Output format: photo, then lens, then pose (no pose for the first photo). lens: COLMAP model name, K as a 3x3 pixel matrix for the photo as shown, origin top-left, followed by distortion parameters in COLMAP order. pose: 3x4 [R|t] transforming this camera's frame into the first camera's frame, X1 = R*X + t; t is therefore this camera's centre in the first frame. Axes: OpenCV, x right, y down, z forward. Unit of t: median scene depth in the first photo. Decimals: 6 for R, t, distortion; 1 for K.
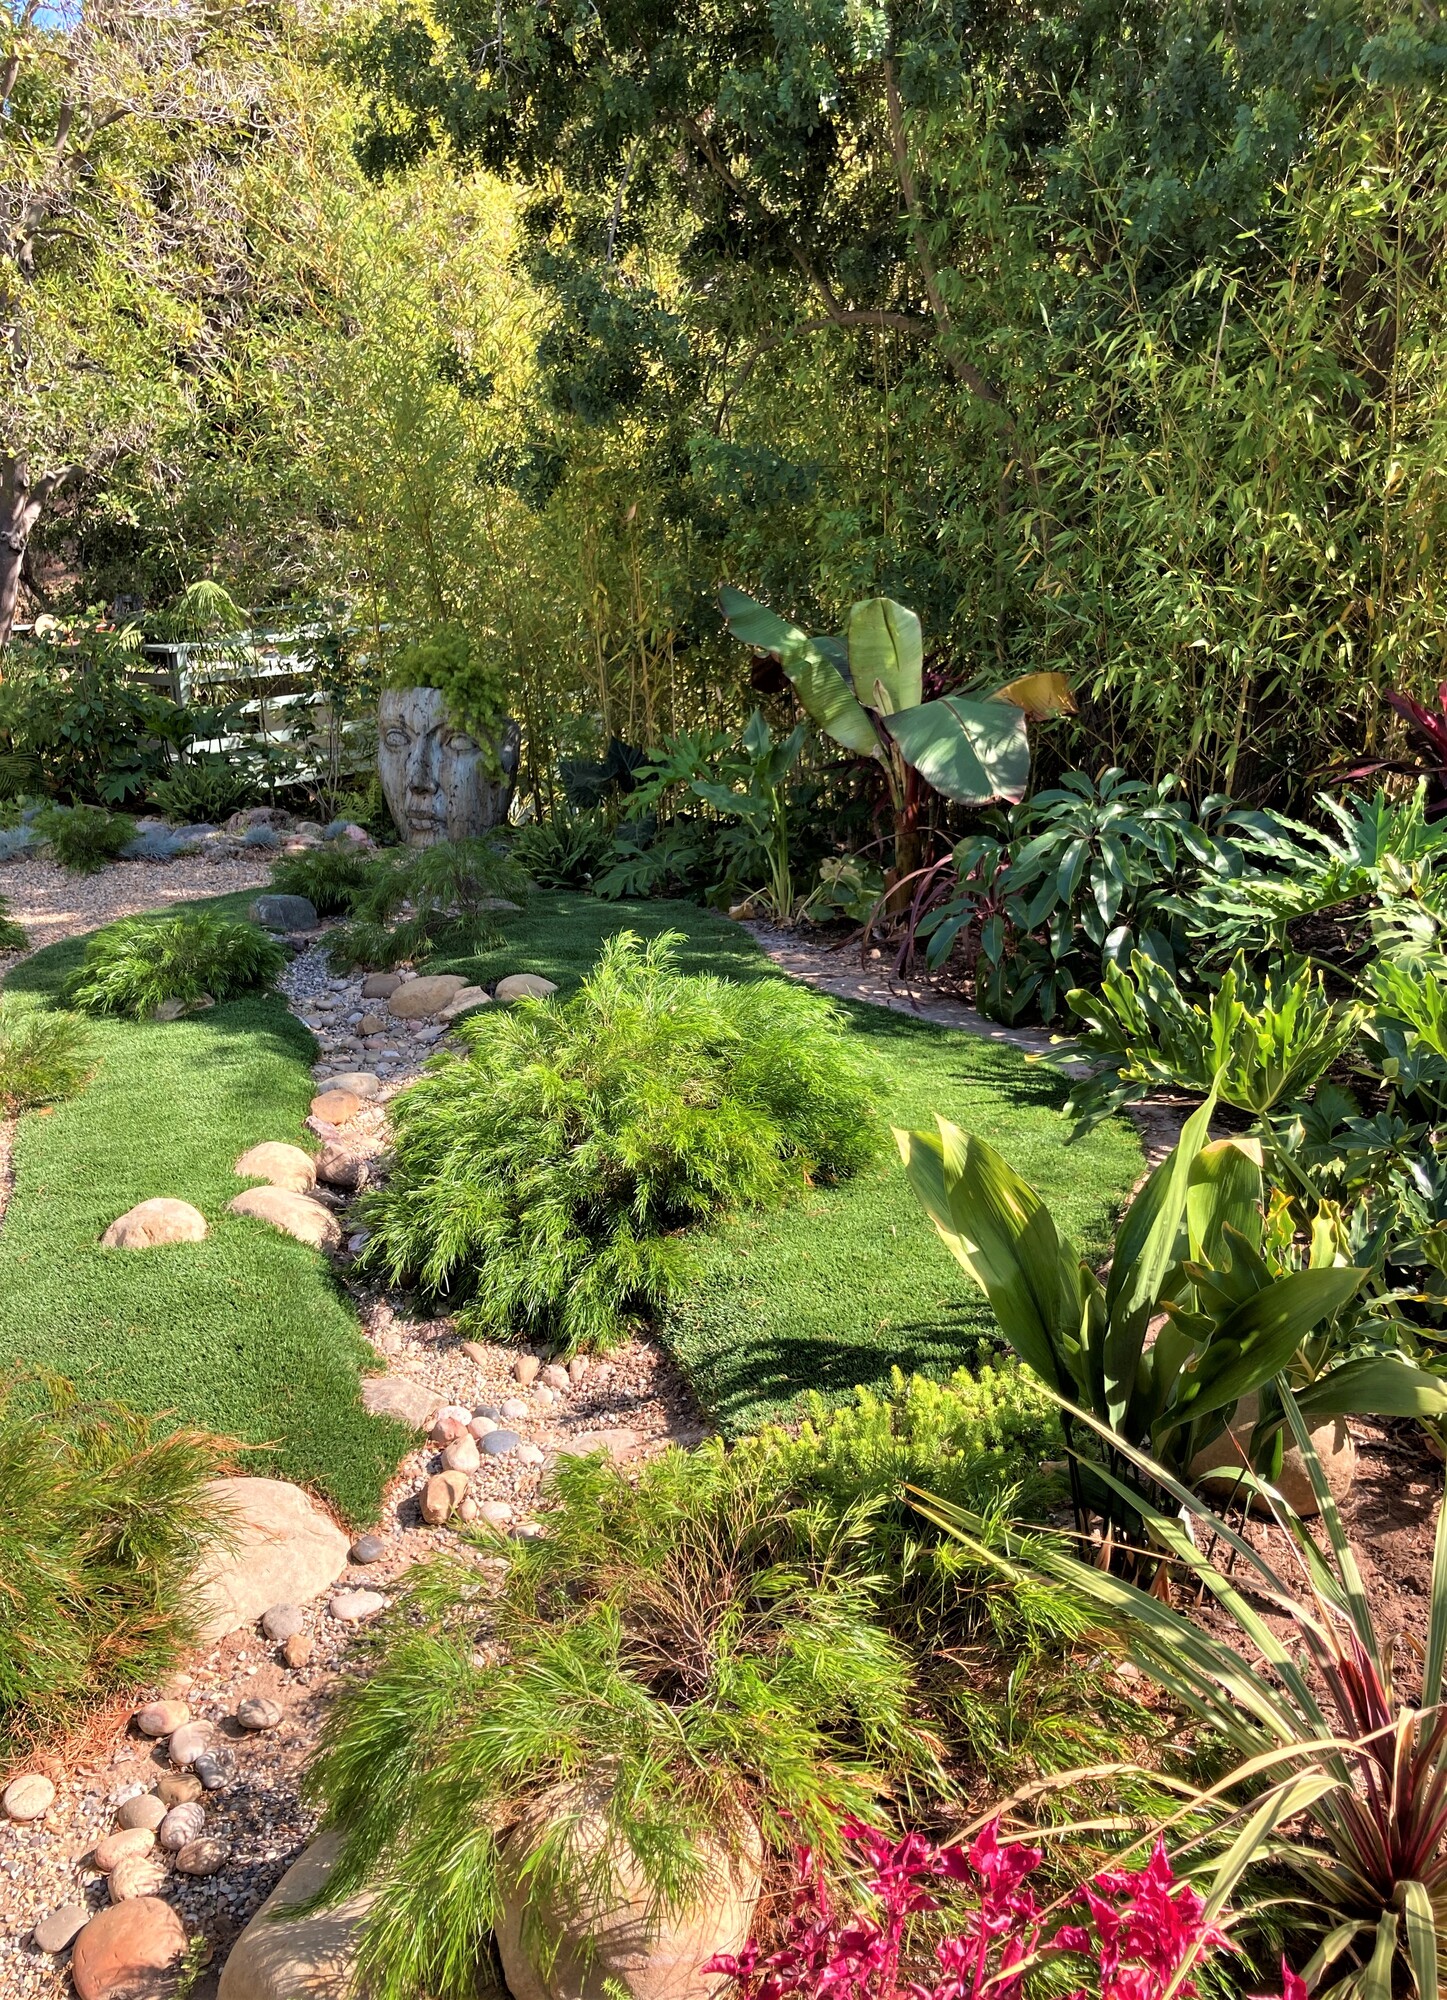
lens RADIAL K [[1712.1, 0, 658.6], [0, 1712.1, 999.5], [0, 0, 1]] dist [0.084958, -0.001336]
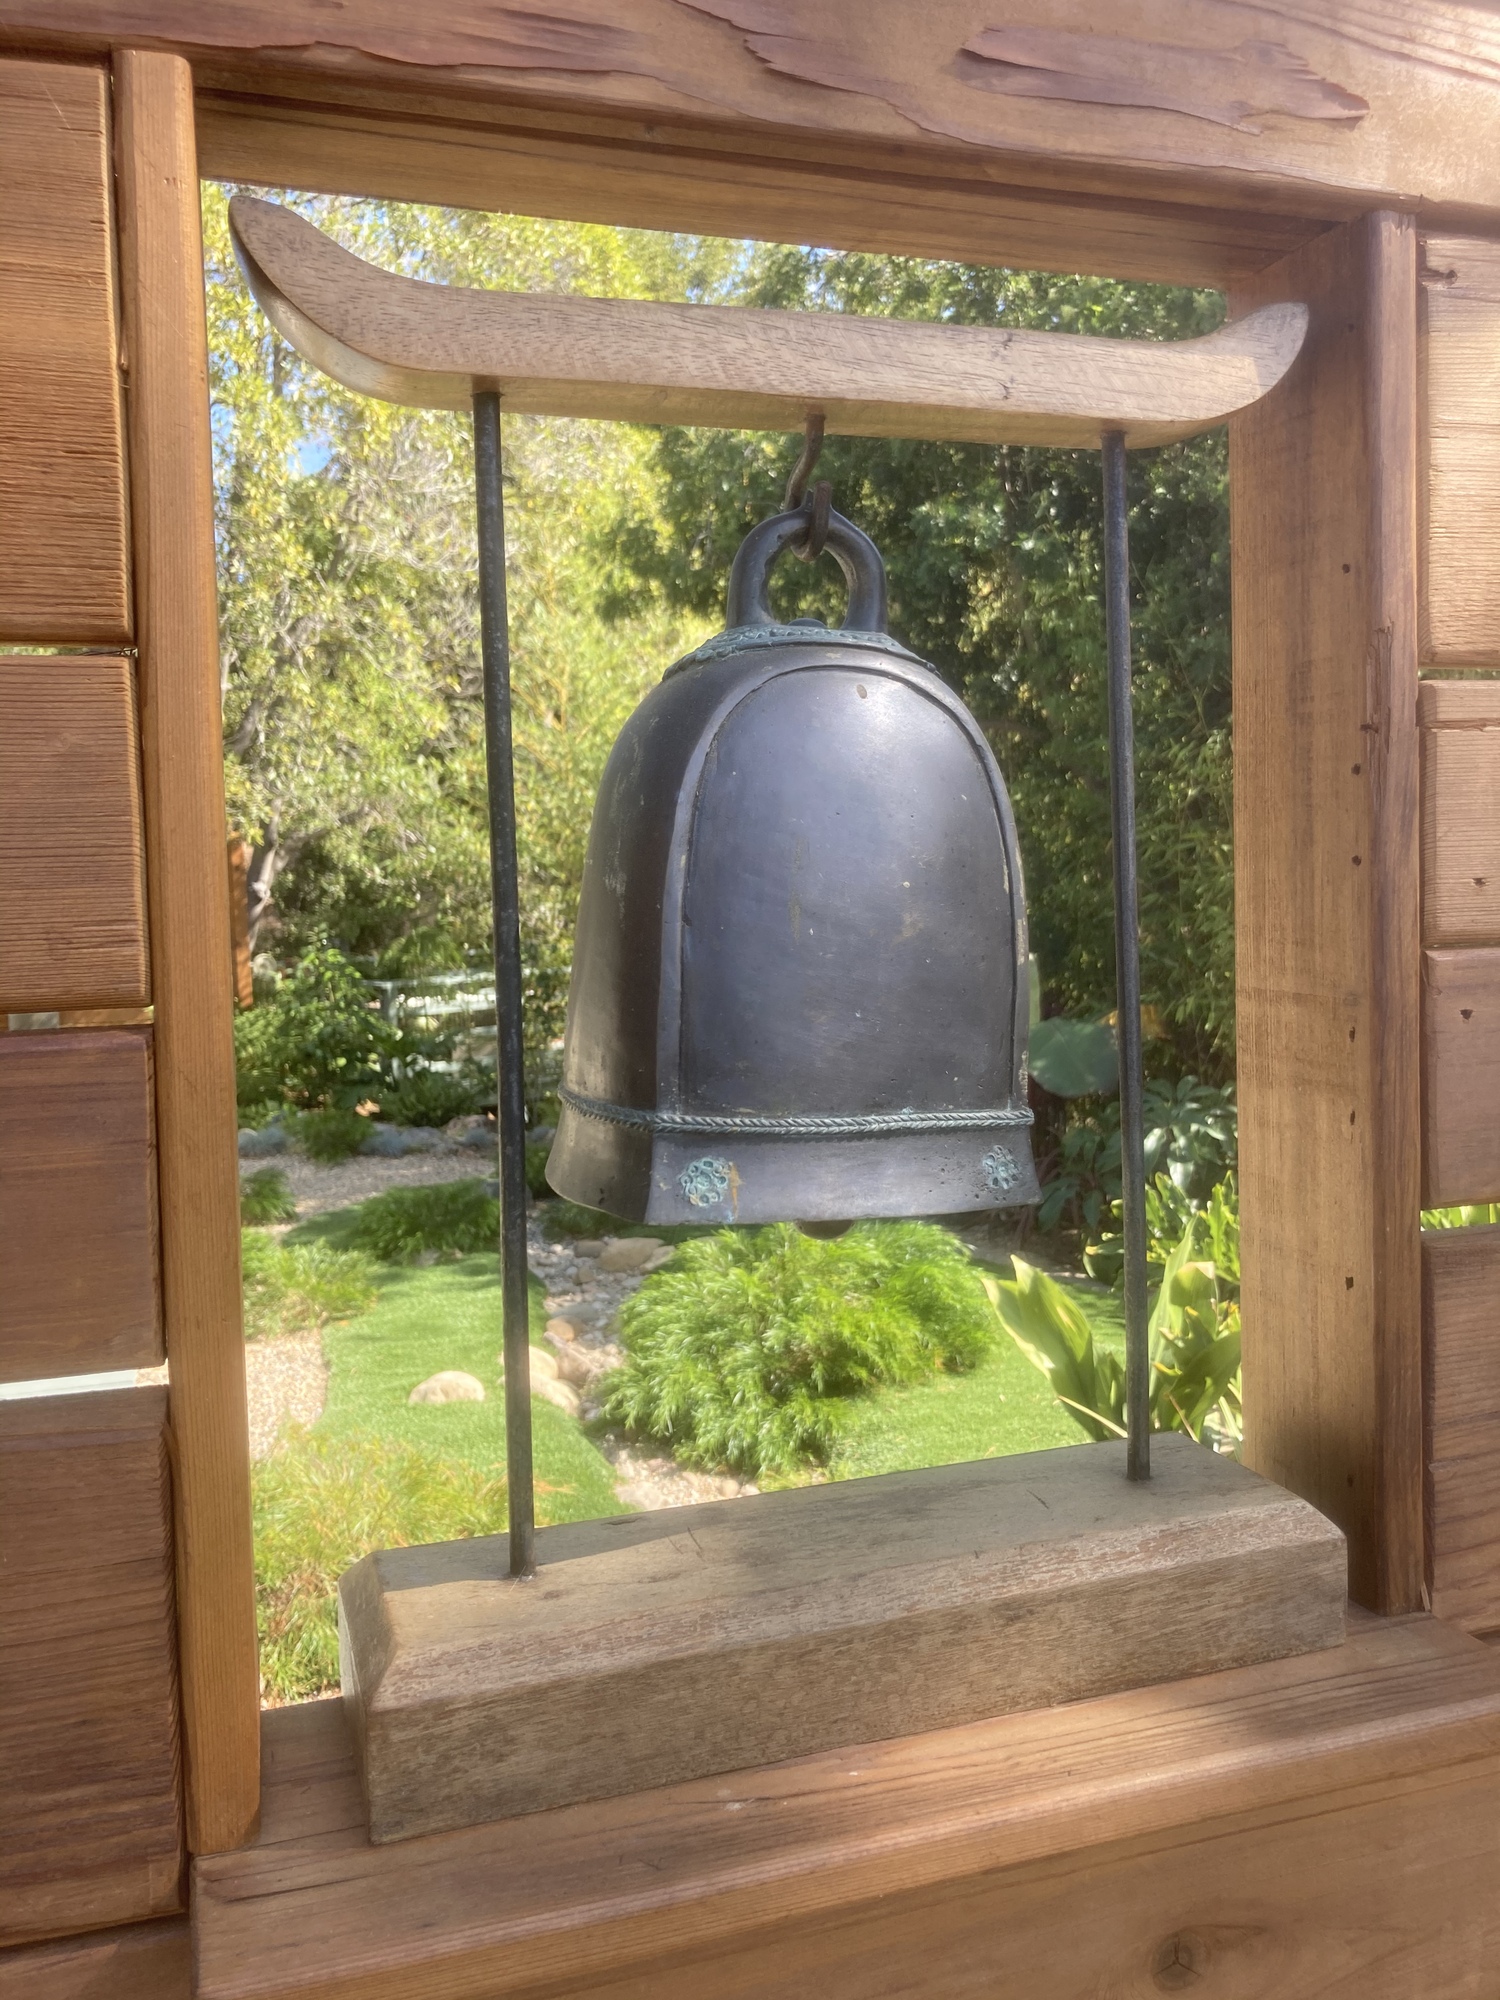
lens RADIAL K [[1649.9, 0, 750.0], [0, 1649.9, 1000.0], [0, 0, 1]] dist [0.010744, 0.021793]
pose [[0.999096, 0.015128, -0.039717, -0.012474], [-0.022582, 0.980635, -0.194536, 0.080767], [0.036004, 0.195257, 0.980091, -0.308499]]
